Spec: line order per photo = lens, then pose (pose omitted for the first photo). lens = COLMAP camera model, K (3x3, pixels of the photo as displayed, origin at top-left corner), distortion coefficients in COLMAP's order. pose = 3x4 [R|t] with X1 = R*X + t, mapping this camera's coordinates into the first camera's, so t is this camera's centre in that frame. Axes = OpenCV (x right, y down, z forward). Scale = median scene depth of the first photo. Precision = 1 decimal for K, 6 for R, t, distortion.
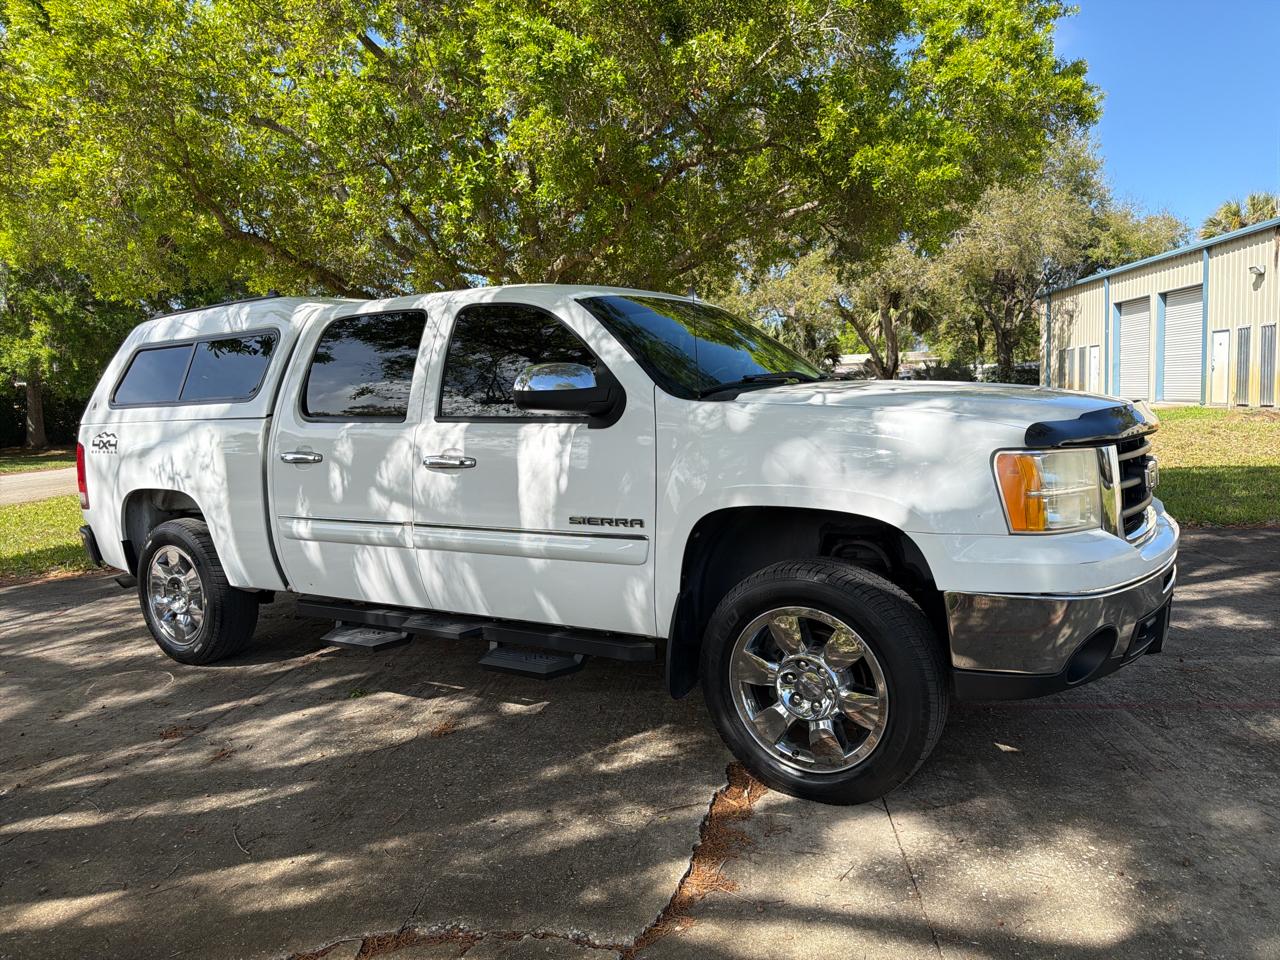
lens RADIAL K [[898.0, 0, 640.0], [0, 898.0, 480.0], [0, 0, 1]] dist [0.041854, -0.049682]
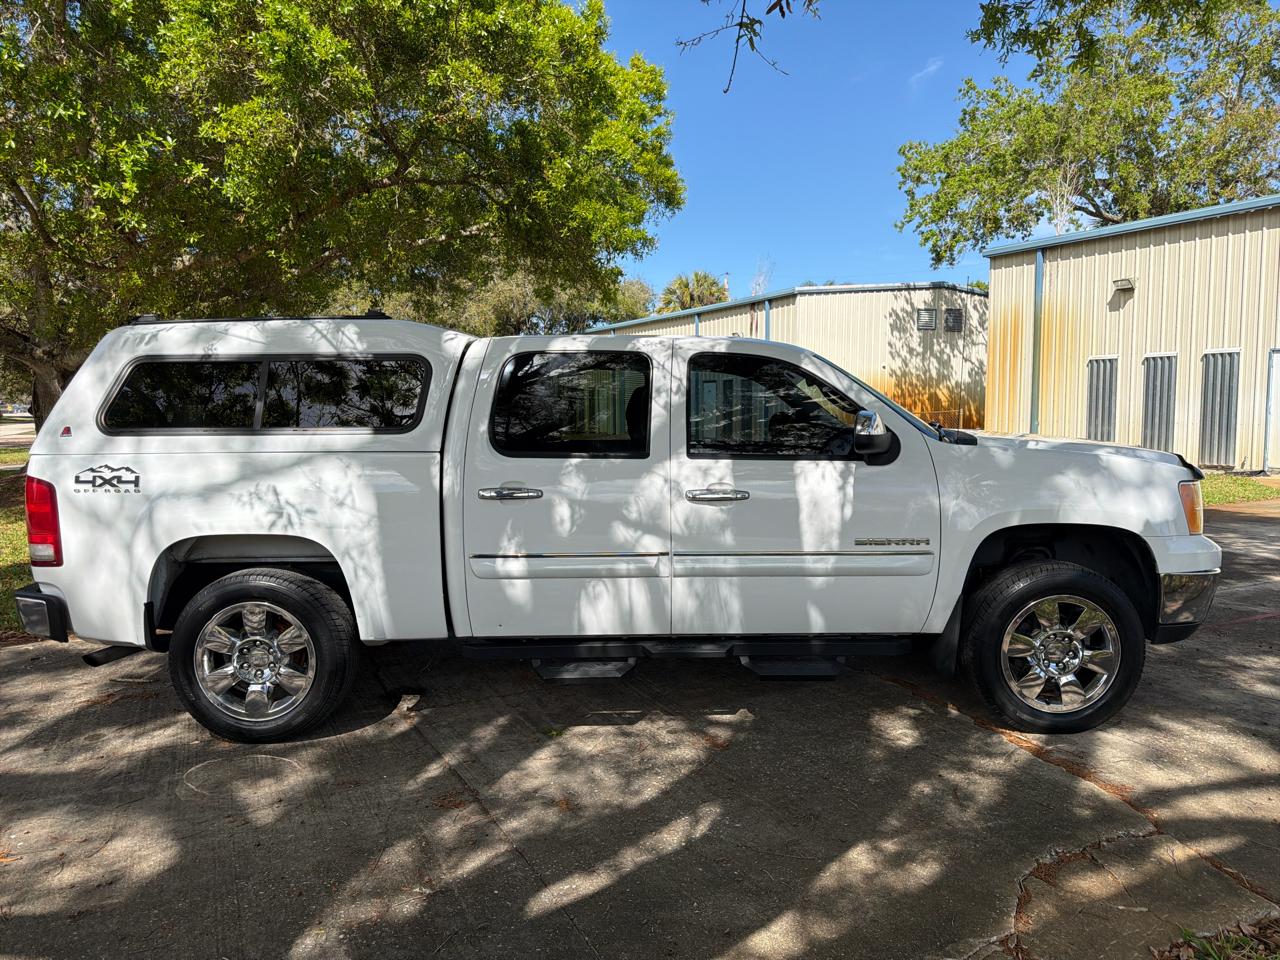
lens RADIAL K [[886.6, 0, 647.3], [0, 886.6, 475.5], [0, 0, 1]] dist [0.105700, -0.177201]
pose [[0.834903, -0.005319, 0.550371, -0.837831], [0.023546, 0.999383, -0.026061, -0.016964], [-0.549893, 0.034718, 0.834514, 0.133356]]
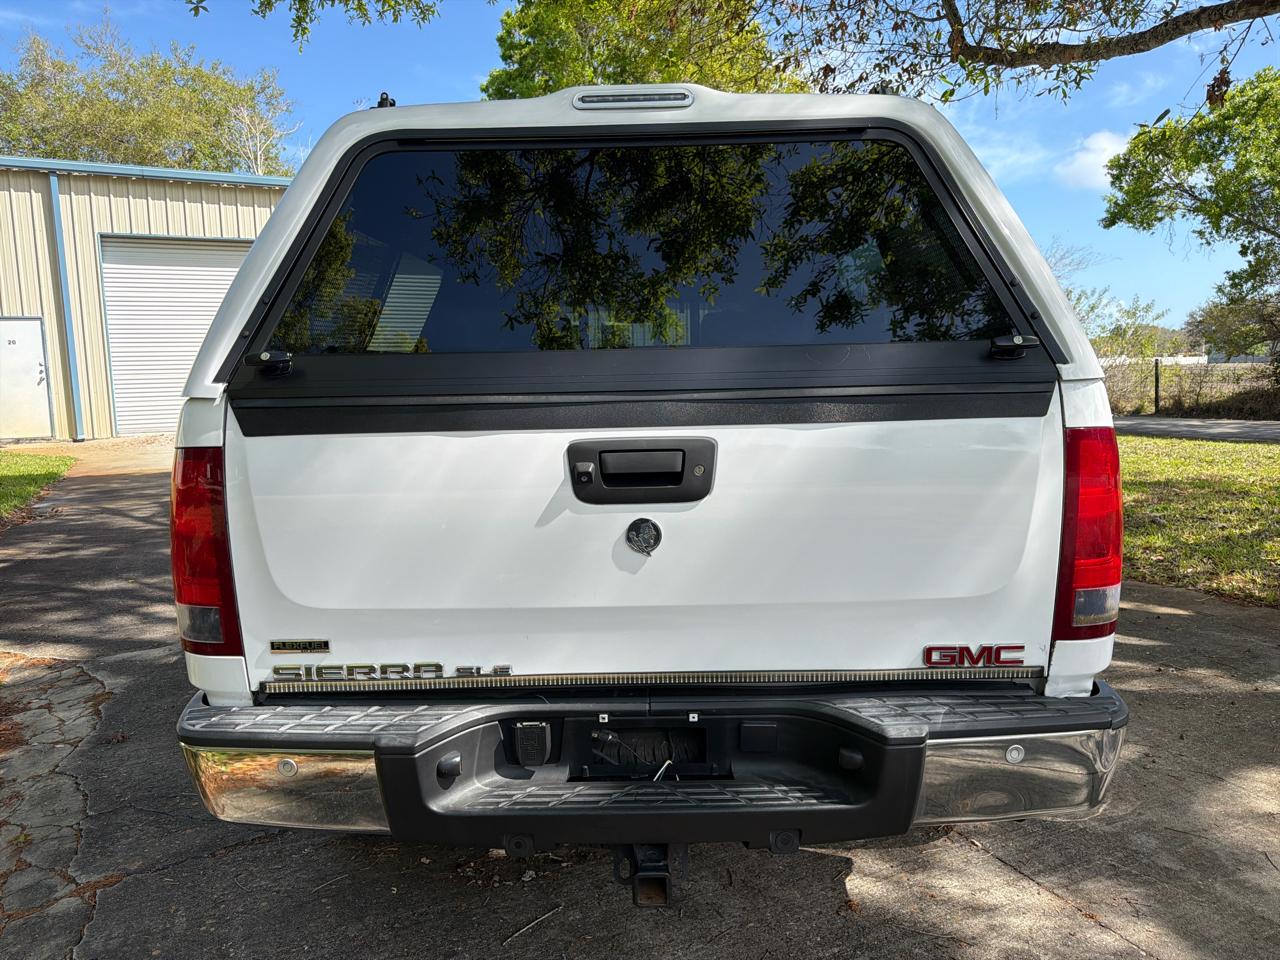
lens RADIAL K [[890.9, 0, 637.9], [0, 890.9, 466.6], [0, 0, 1]] dist [0.004858, -0.006905]
pose [[-0.505112, -0.048001, 0.861718, -1.124218], [0.127271, 0.983393, 0.129380, -0.126307], [-0.853618, 0.175023, -0.490614, 1.791236]]
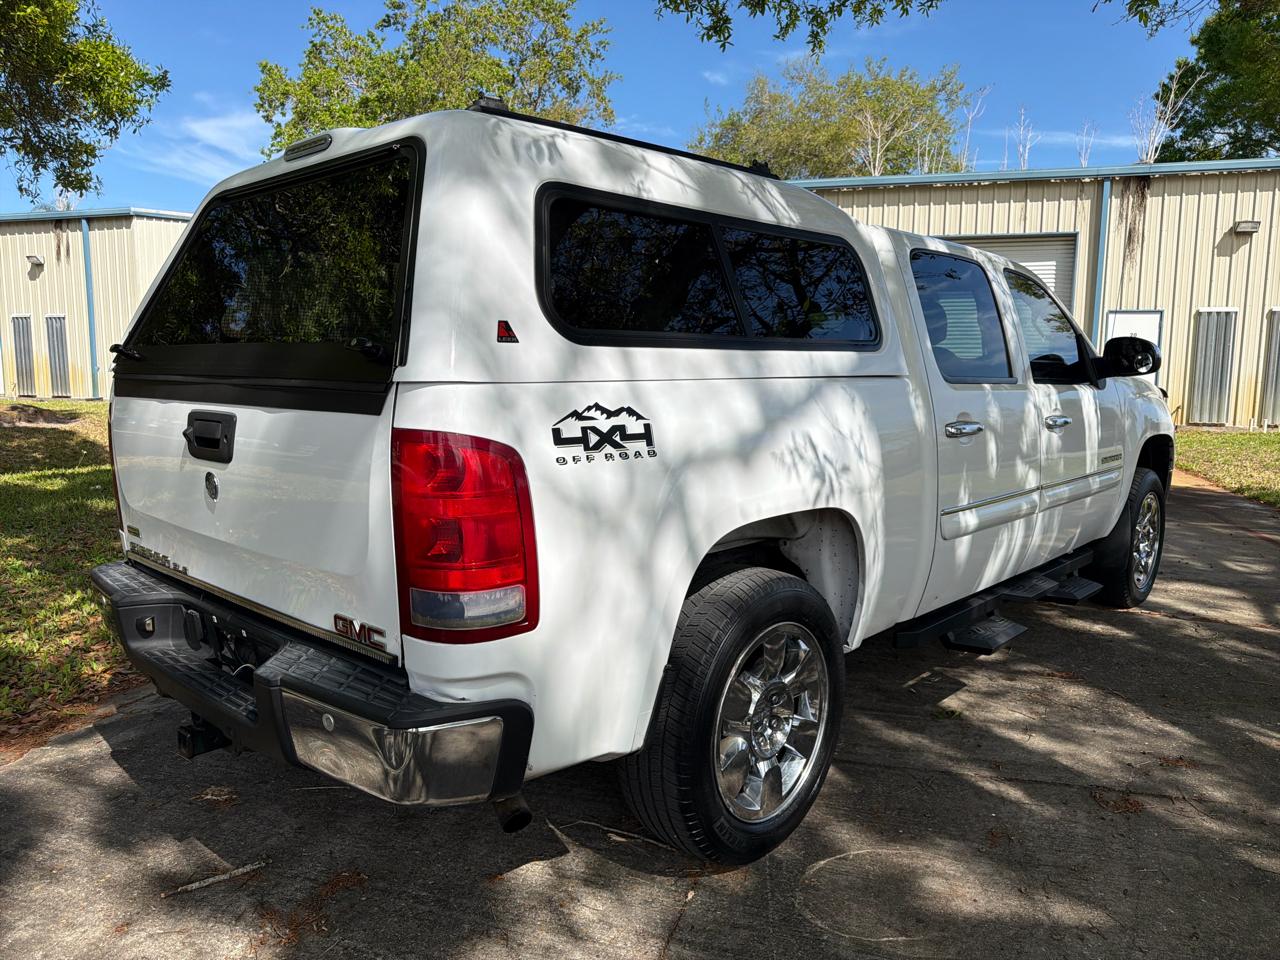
lens RADIAL K [[905.2, 0, 641.4], [0, 905.2, 474.0], [0, 0, 1]] dist [0.005779, -0.000794]
pose [[0.179341, -0.076056, 0.980843, -1.274683], [0.078707, 0.994920, 0.062757, -0.061391], [-0.980633, 0.065944, 0.184416, 1.220070]]
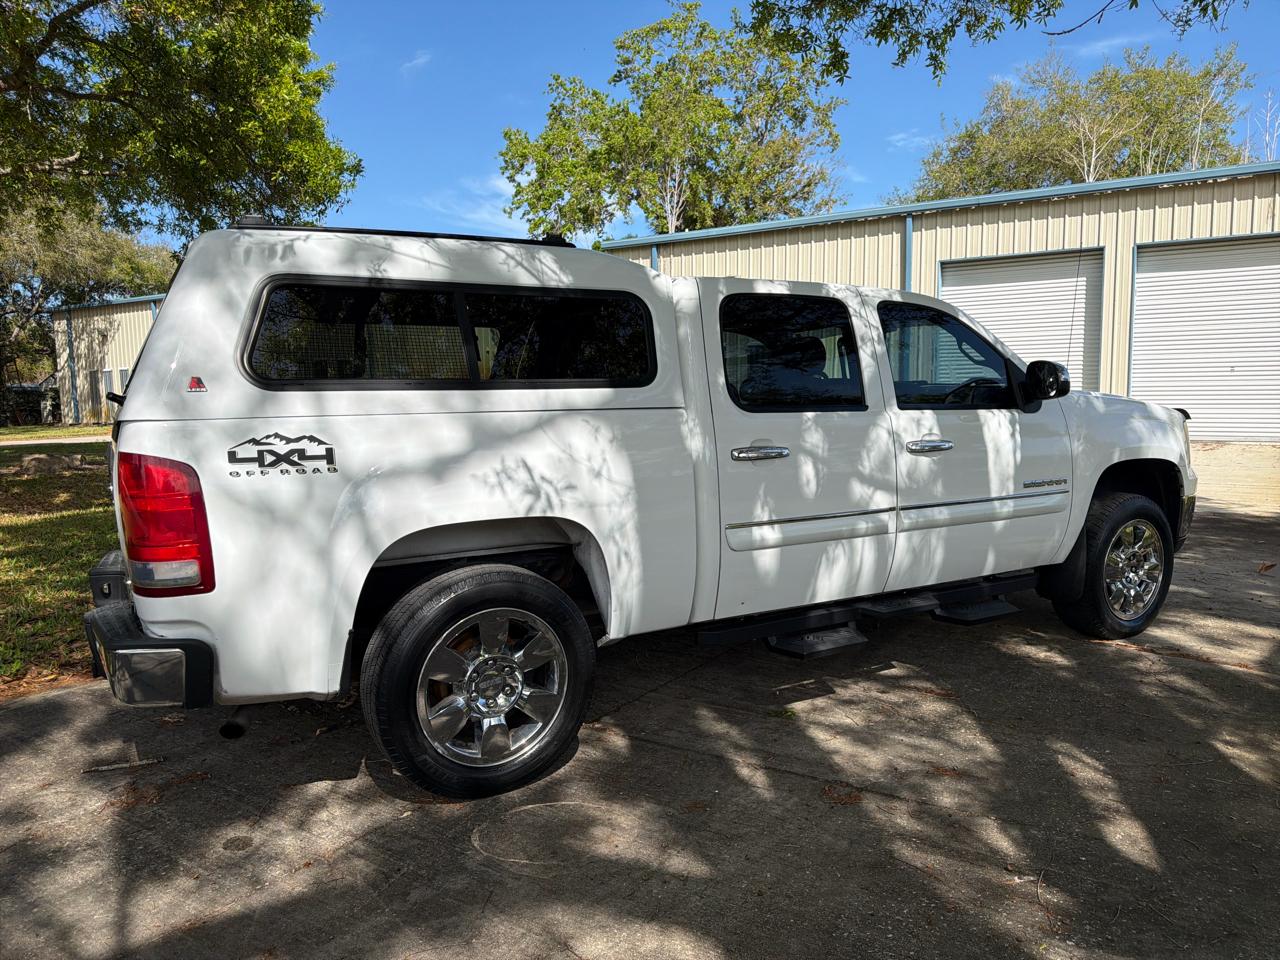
lens RADIAL K [[898.0, 0, 640.0], [0, 898.0, 480.0], [0, 0, 1]] dist [0.041854, -0.049682]
pose [[0.461020, -0.052525, 0.885834, -1.276298], [0.079619, 0.996669, 0.017661, -0.025109], [-0.883811, 0.062387, 0.463666, 0.766530]]
